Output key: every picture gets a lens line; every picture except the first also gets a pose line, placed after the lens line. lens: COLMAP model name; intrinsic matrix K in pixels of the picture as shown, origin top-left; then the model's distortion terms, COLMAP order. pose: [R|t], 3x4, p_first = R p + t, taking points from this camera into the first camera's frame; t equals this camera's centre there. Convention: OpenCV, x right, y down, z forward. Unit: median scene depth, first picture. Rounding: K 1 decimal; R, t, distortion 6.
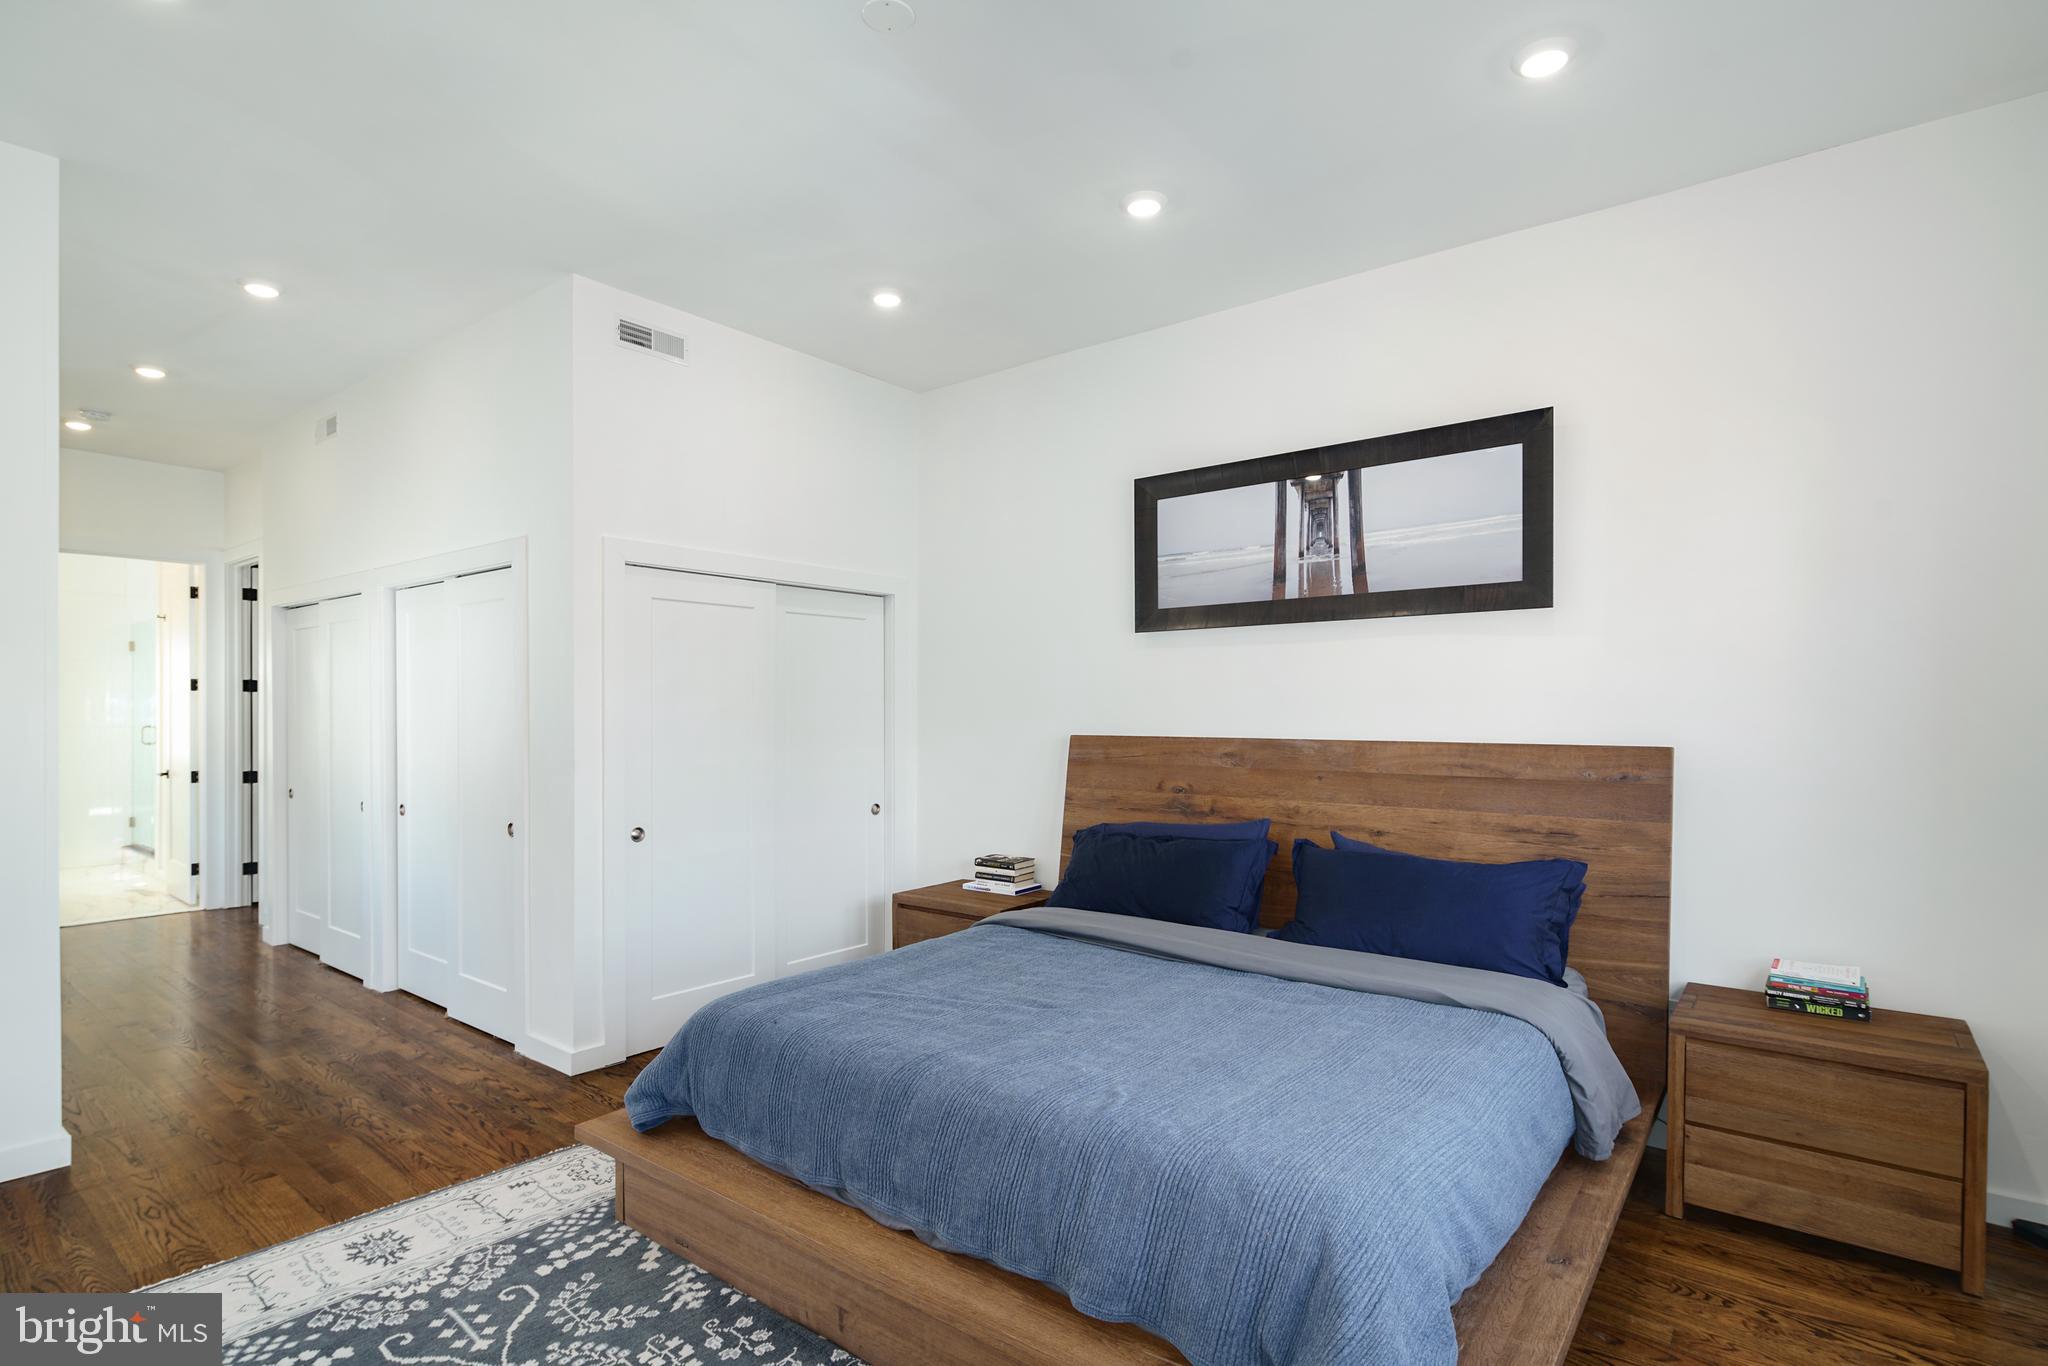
lens RADIAL K [[1004.5, 0, 1022.5], [0, 1004.5, 721.4], [0, 0, 1]] dist [-0.000258, -0.000381]
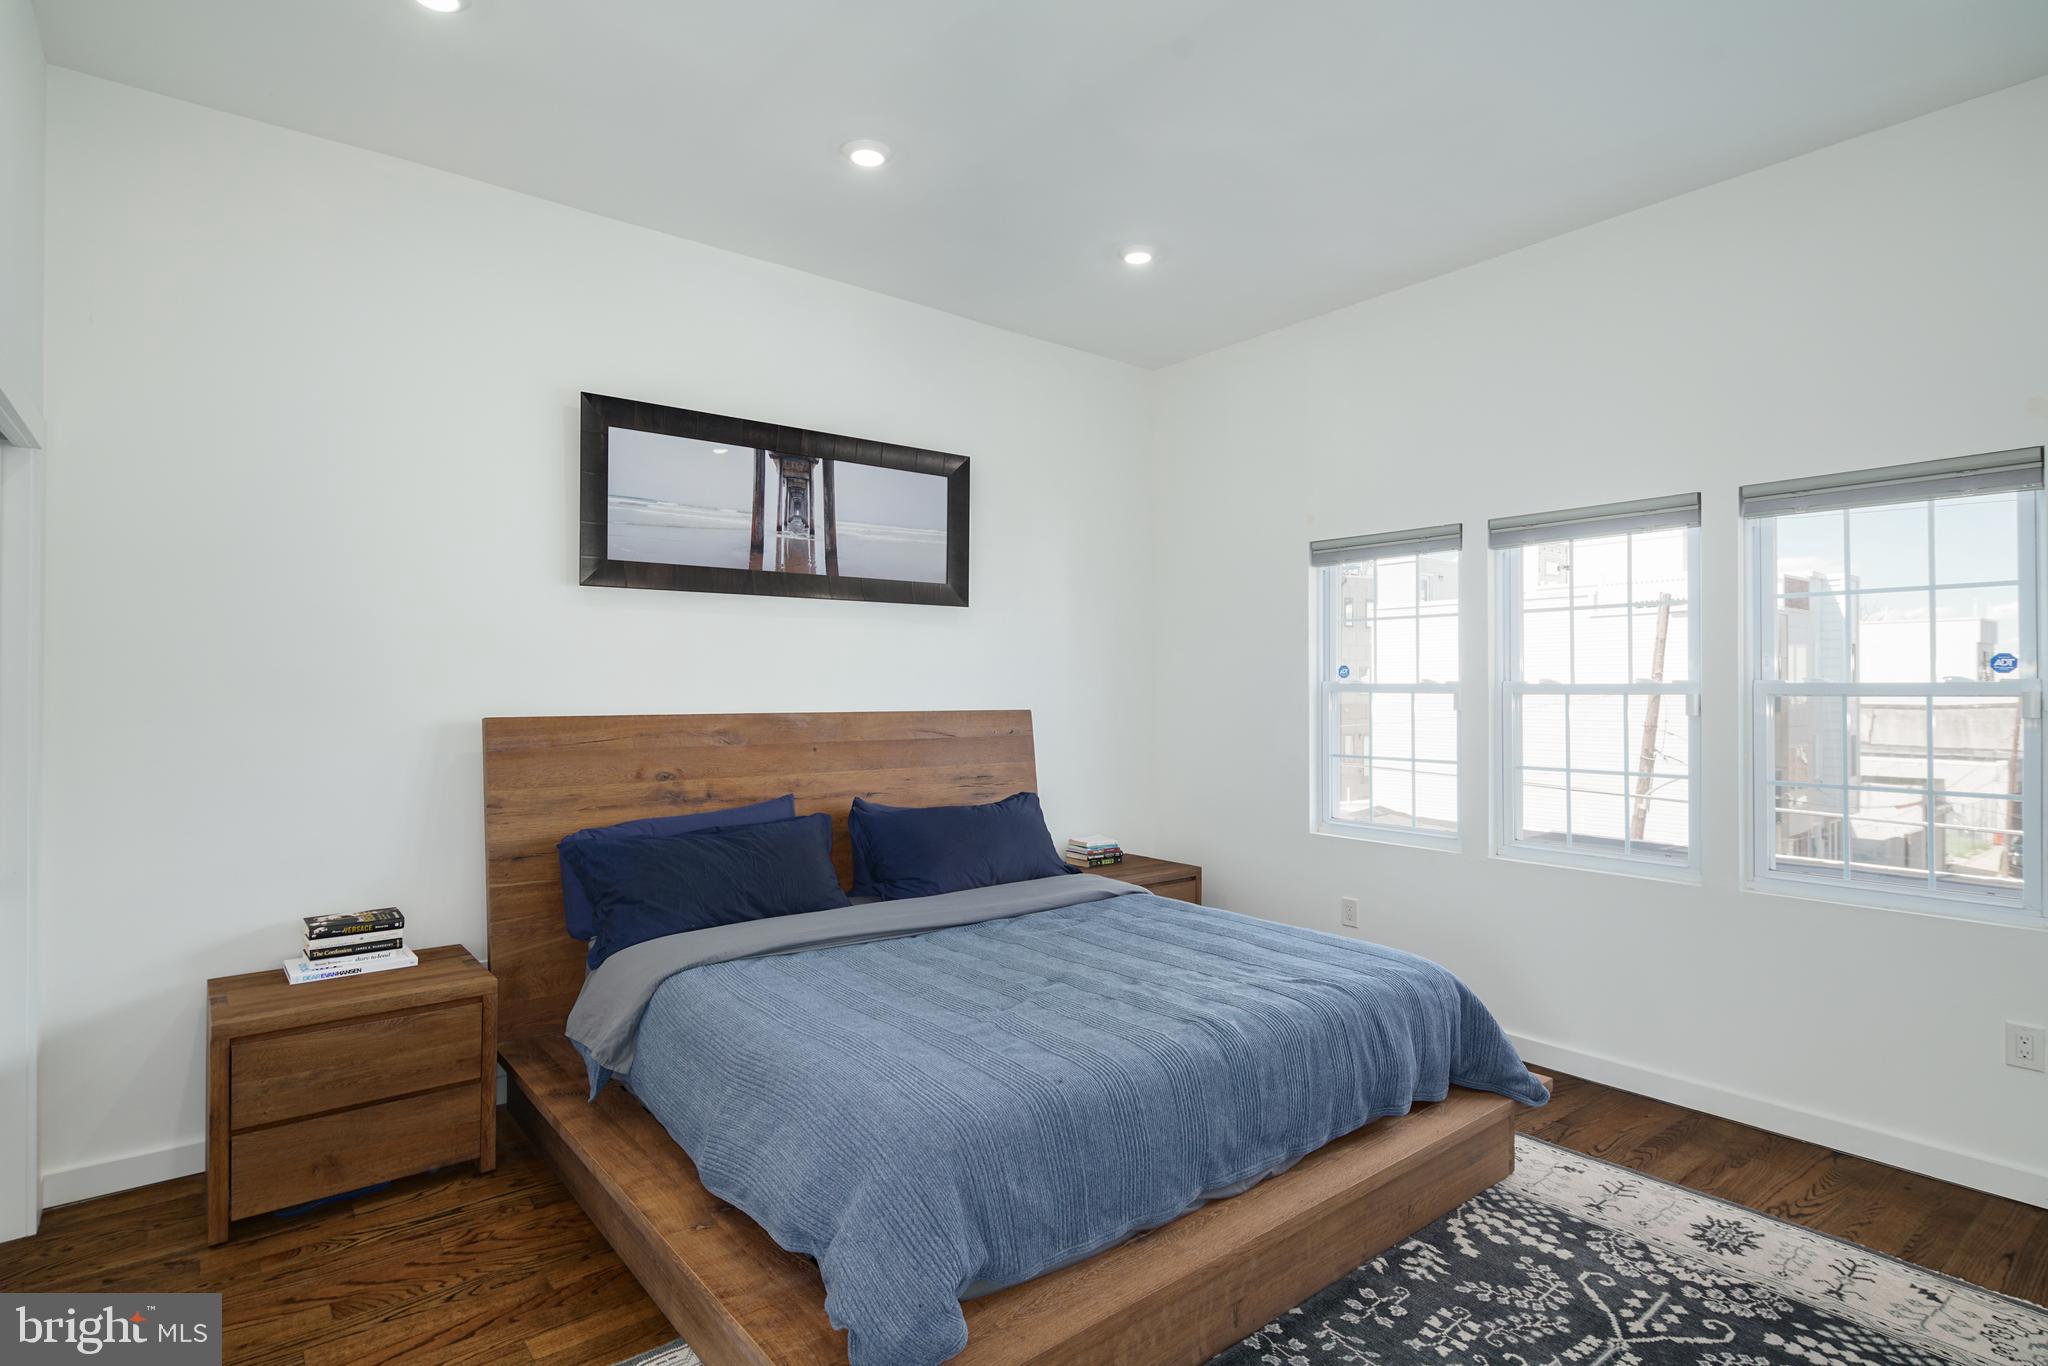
lens RADIAL K [[1022.4, 0, 1013.9], [0, 1022.4, 684.3], [0, 0, 1]] dist [-0.001175, -0.000639]
pose [[0.230511, -0.000239, 0.973070, -0.663966], [0.005871, 0.999982, -0.001145, -0.008459], [-0.973052, 0.005977, 0.230509, 0.541716]]
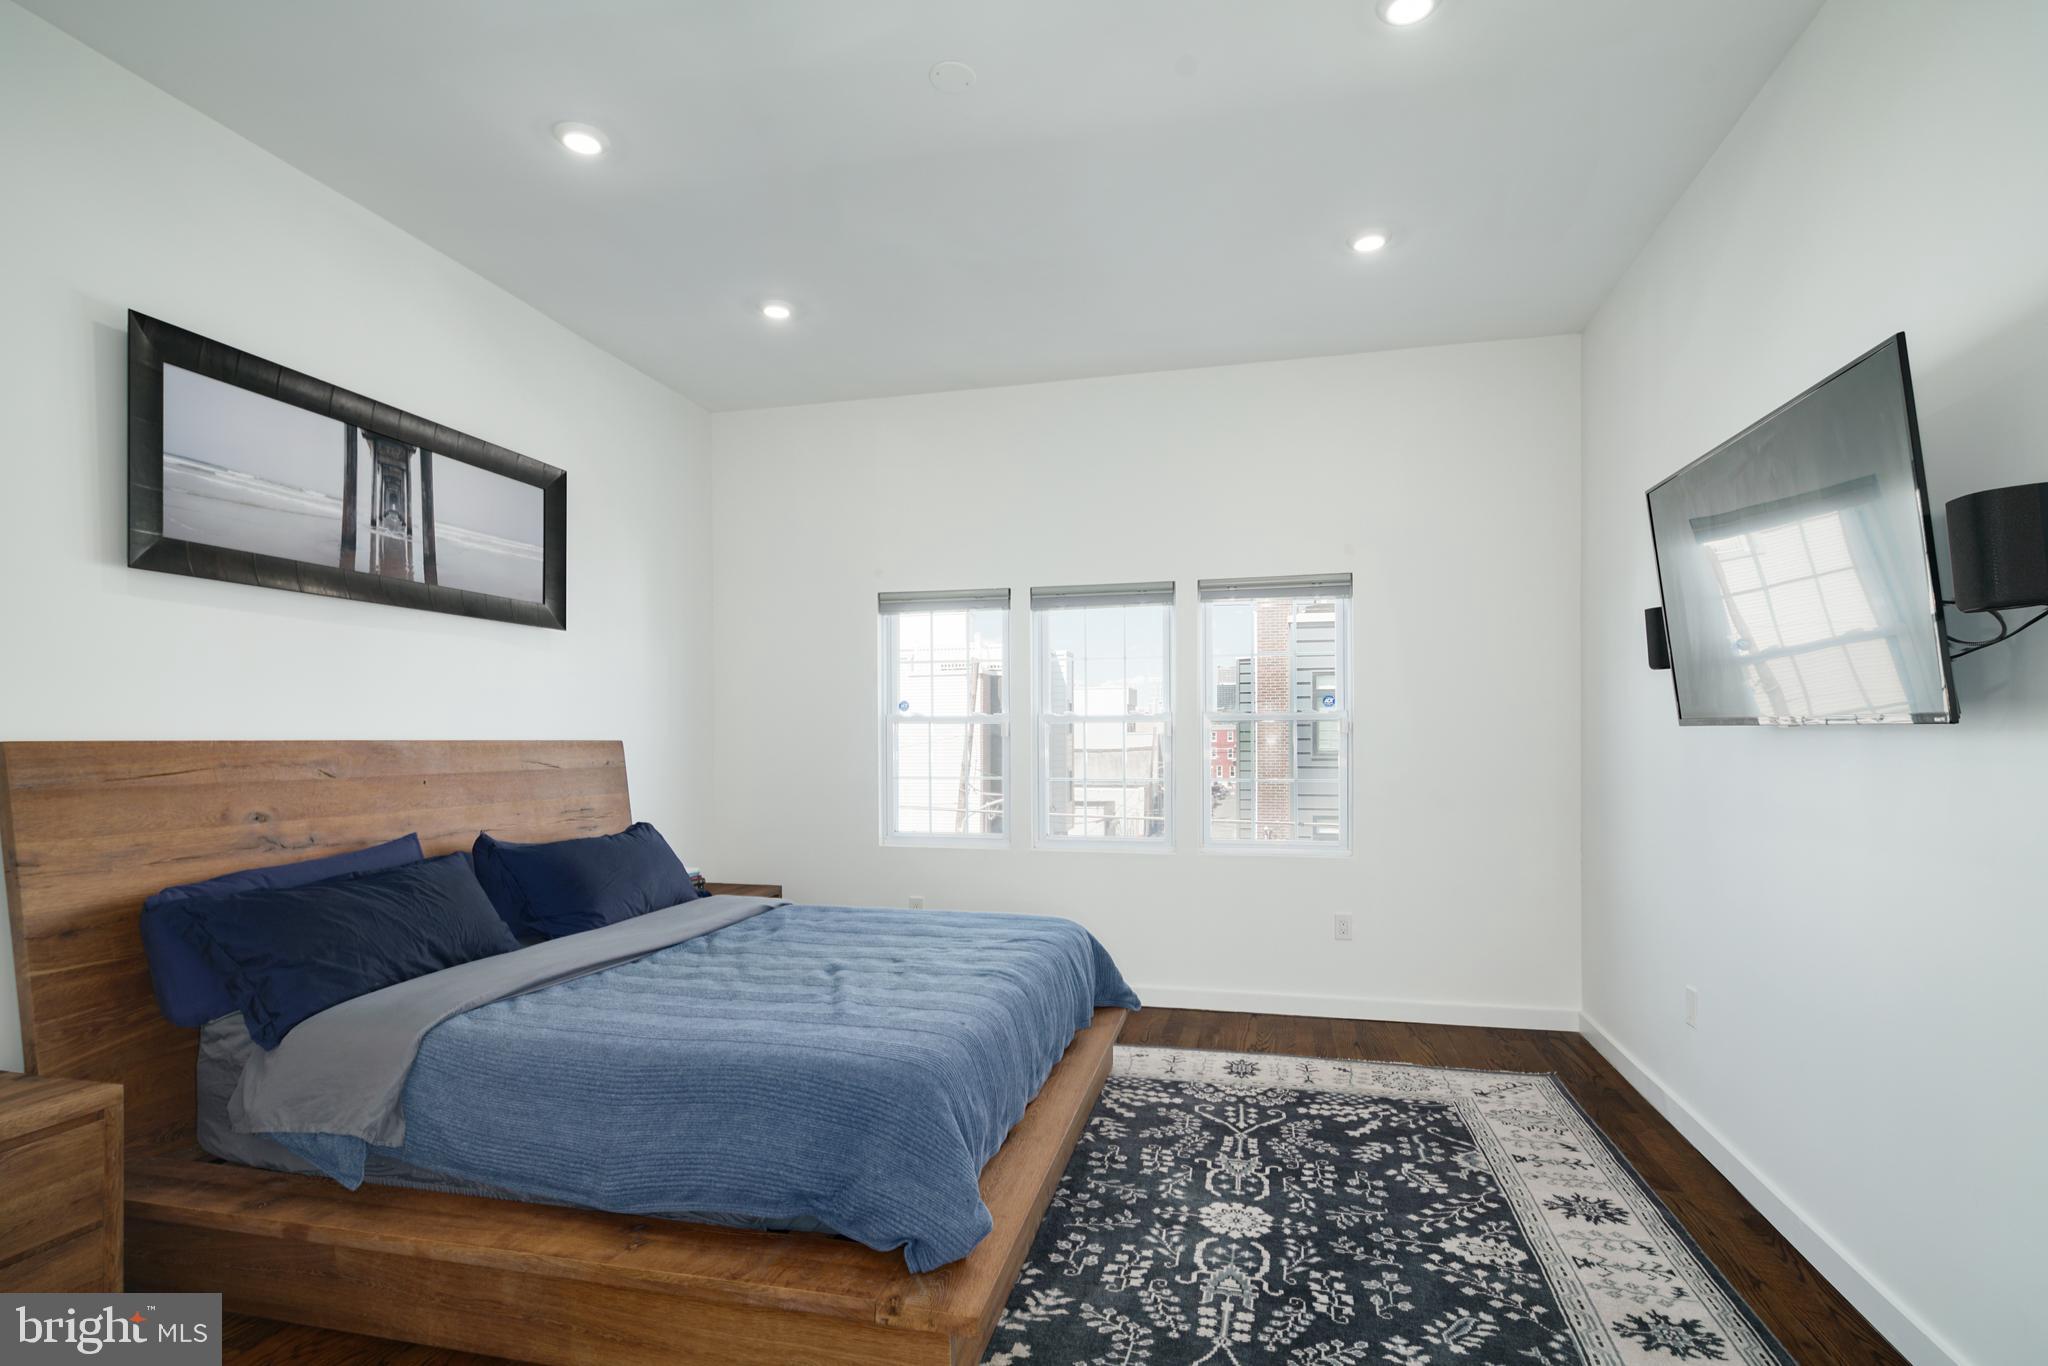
lens RADIAL K [[992.9, 0, 1020.3], [0, 992.9, 755.6], [0, 0, 1]] dist [-0.002782, -0.000894]
pose [[-0.413397, -0.018847, 0.910356, -0.718613], [0.006754, 0.999695, 0.023764, 0.014056], [-0.910526, 0.015972, -0.413143, 0.856863]]
